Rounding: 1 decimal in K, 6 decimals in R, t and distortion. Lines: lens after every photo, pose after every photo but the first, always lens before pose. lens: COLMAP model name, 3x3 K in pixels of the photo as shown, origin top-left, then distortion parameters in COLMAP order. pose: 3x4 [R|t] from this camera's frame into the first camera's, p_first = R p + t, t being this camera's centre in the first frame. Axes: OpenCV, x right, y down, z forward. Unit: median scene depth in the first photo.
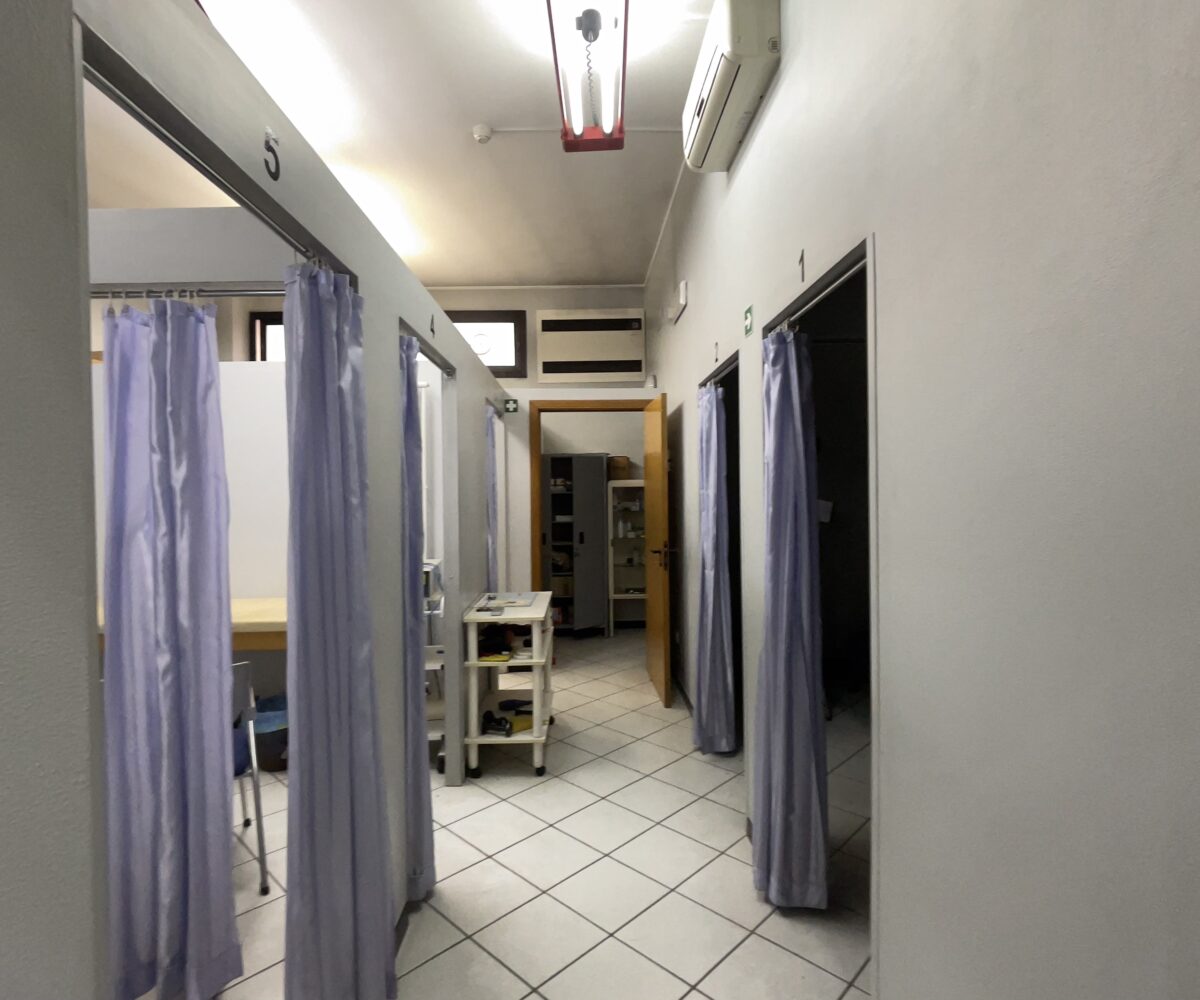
lens RADIAL K [[645.3, 0, 602.4], [0, 645.3, 495.5], [0, 0, 1]] dist [-0.035905, 0.002202]
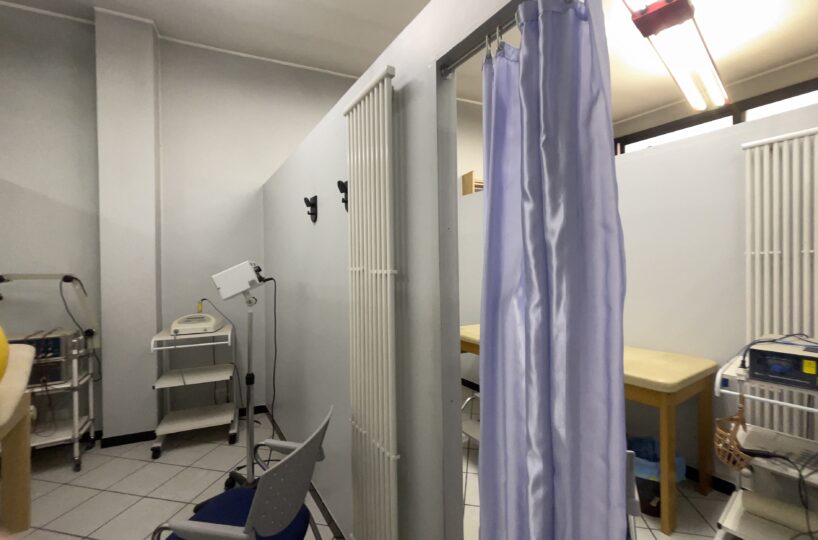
lens RADIAL K [[347.4, 0, 410.2], [0, 347.4, 270.7], [0, 0, 1]] dist [-0.011970, 0.006901]
pose [[0.521738, 0.012375, -0.853016, -0.410586], [0.005171, 0.999831, 0.017667, 0.011943], [0.853090, -0.013629, 0.521586, 0.646403]]
